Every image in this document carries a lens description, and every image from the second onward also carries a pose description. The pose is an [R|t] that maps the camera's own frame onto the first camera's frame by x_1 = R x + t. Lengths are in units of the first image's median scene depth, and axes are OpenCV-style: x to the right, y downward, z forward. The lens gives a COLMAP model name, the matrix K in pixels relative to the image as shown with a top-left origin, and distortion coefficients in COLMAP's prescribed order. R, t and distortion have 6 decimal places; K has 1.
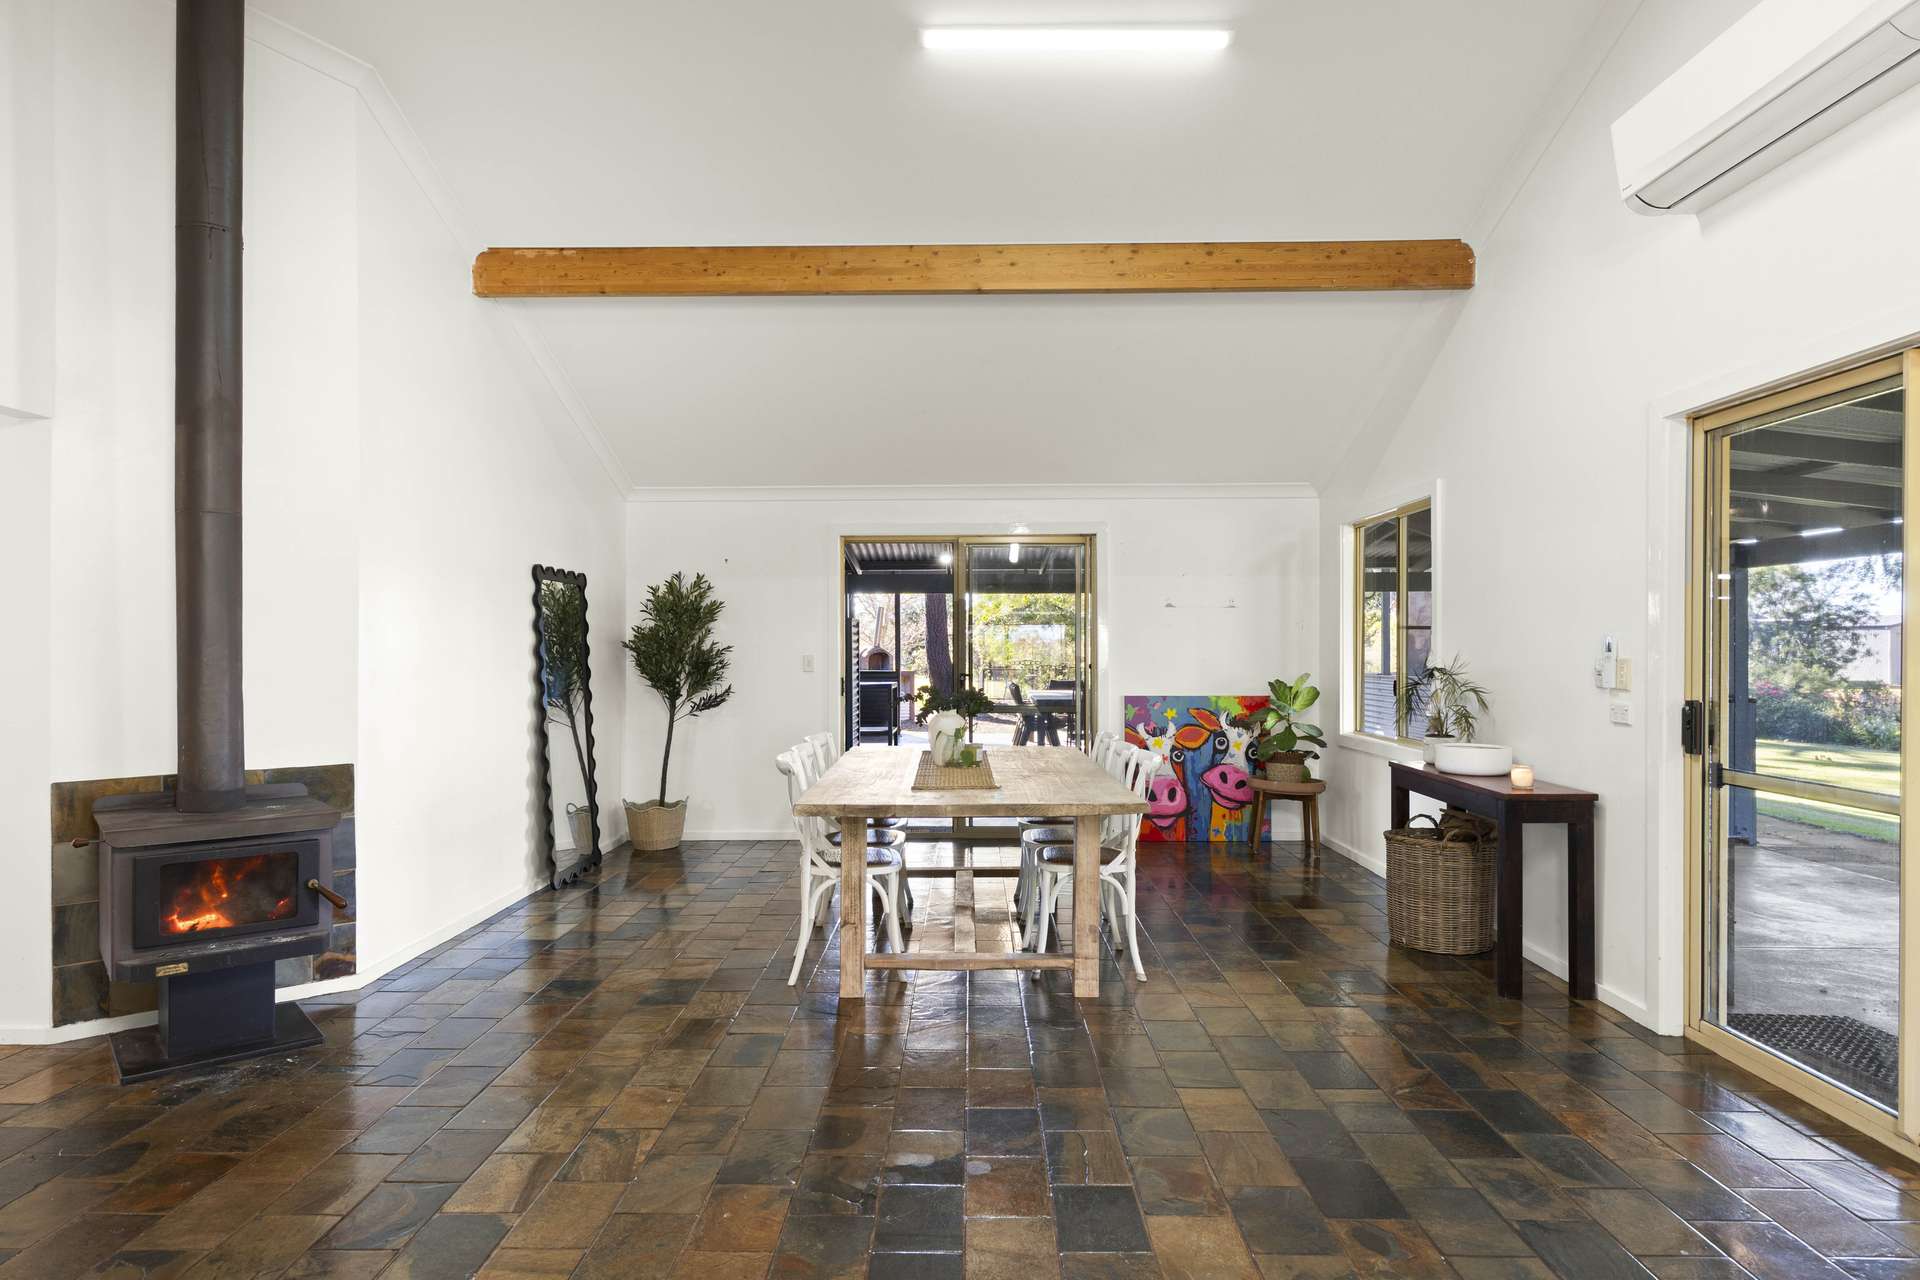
lens RADIAL K [[1085.8, 0, 960.0], [0, 1085.8, 640.0], [0, 0, 1]] dist [-0.002343, -0.000749]
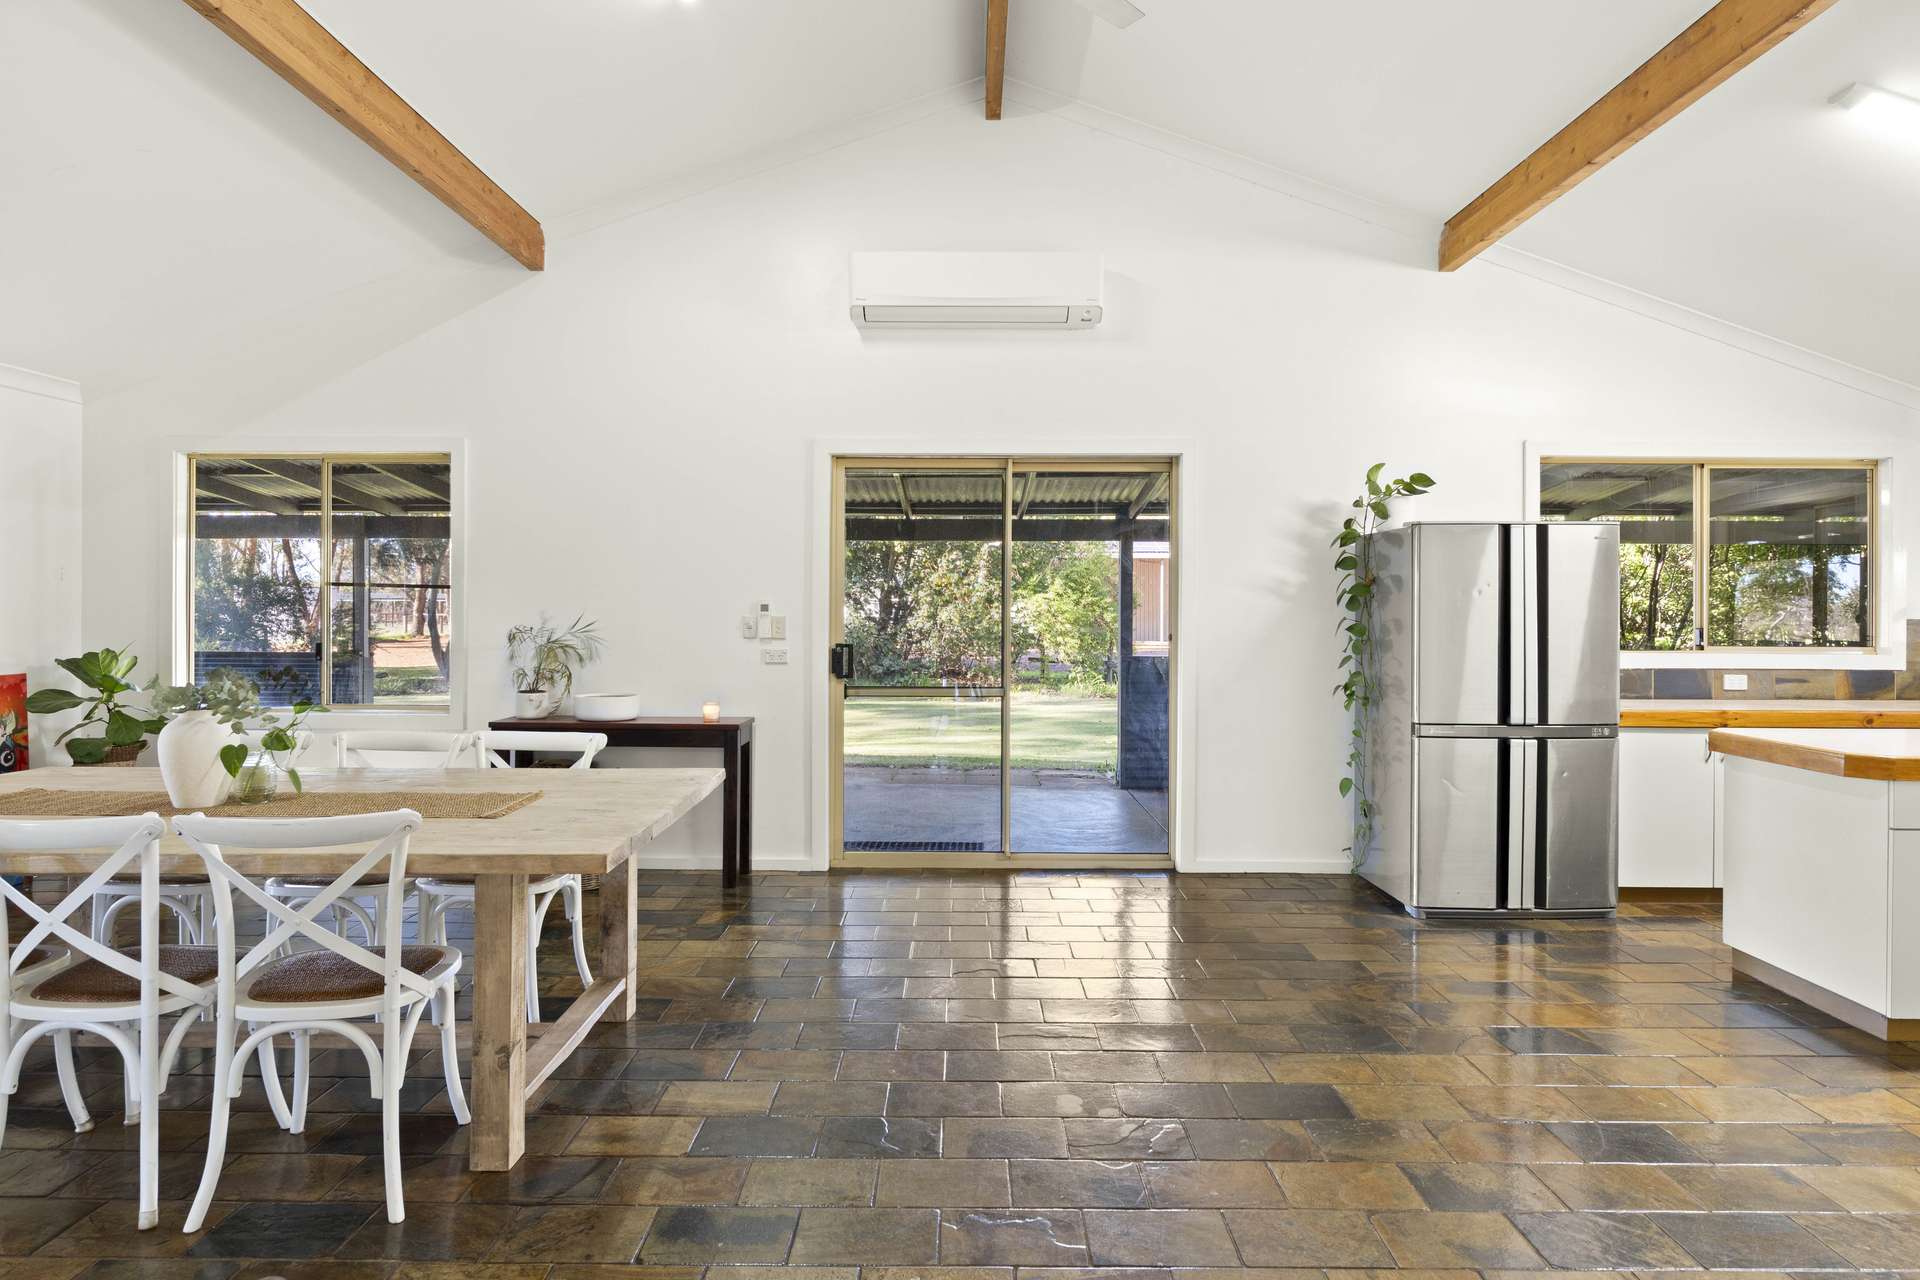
lens RADIAL K [[1085.8, 0, 960.0], [0, 1085.8, 640.0], [0, 0, 1]] dist [-0.002343, -0.000749]
pose [[-0.008542, -0.019082, 0.999781, -0.761256], [-0.003982, 0.999811, 0.019048, 0.020355], [-0.999956, -0.003819, -0.008617, 0.760389]]
